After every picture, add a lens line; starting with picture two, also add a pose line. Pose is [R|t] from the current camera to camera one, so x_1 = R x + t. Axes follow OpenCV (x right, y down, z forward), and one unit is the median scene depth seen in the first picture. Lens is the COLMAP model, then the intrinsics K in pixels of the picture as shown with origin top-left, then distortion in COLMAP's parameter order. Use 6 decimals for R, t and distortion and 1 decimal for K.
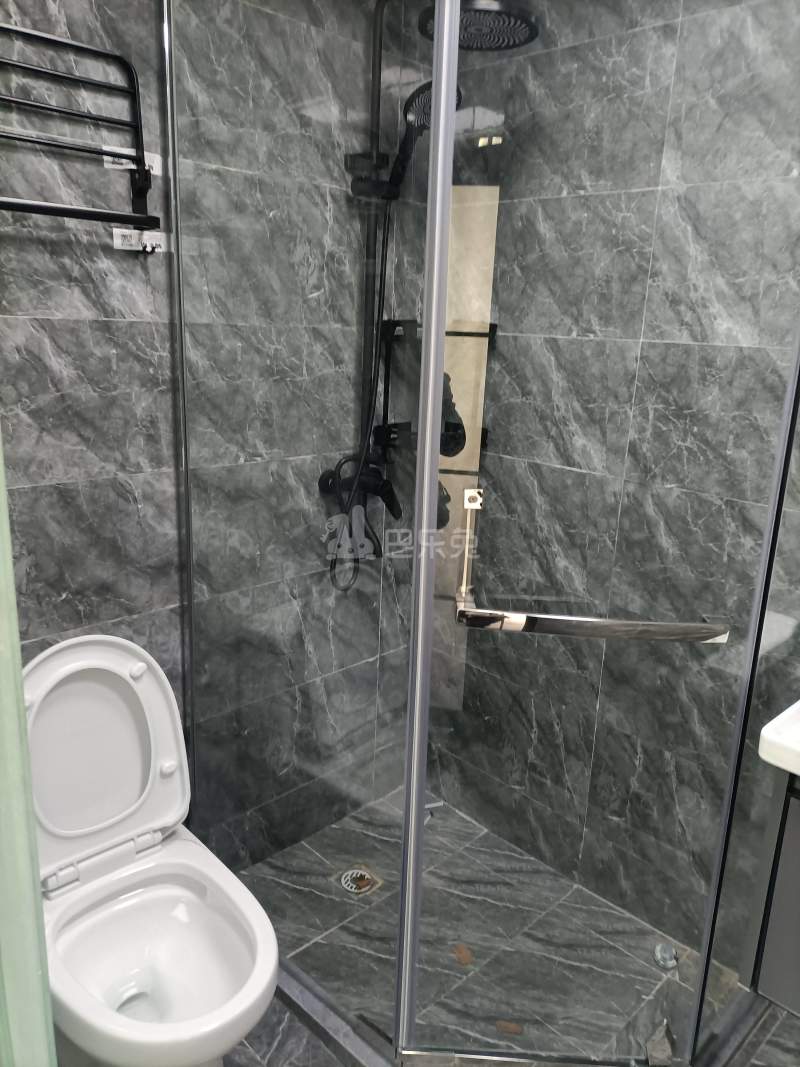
lens RADIAL K [[788.8, 0, 397.4], [0, 788.8, 532.2], [0, 0, 1]] dist [0.064178, -0.085583]
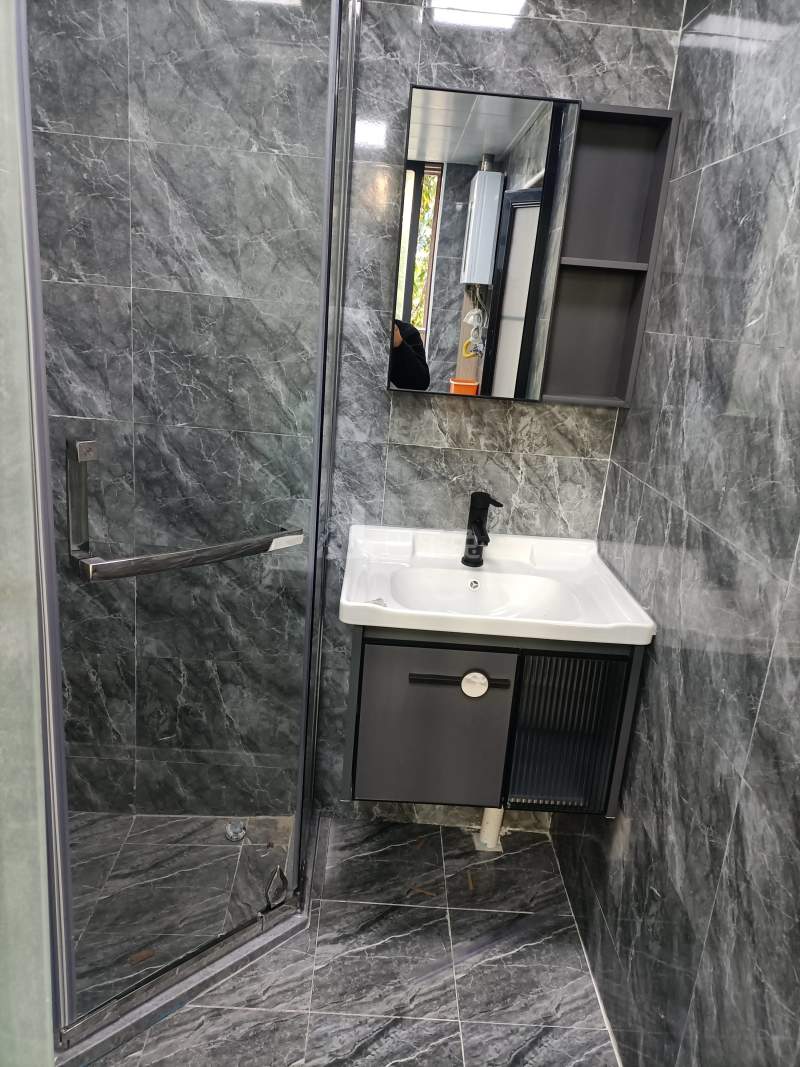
lens RADIAL K [[788.8, 0, 397.4], [0, 788.8, 532.2], [0, 0, 1]] dist [0.064178, -0.085583]
pose [[0.679780, -0.190545, 0.708231, -0.256457], [0.139303, 0.981627, 0.130394, -0.013687], [-0.720065, 0.010020, 0.693834, 0.026158]]
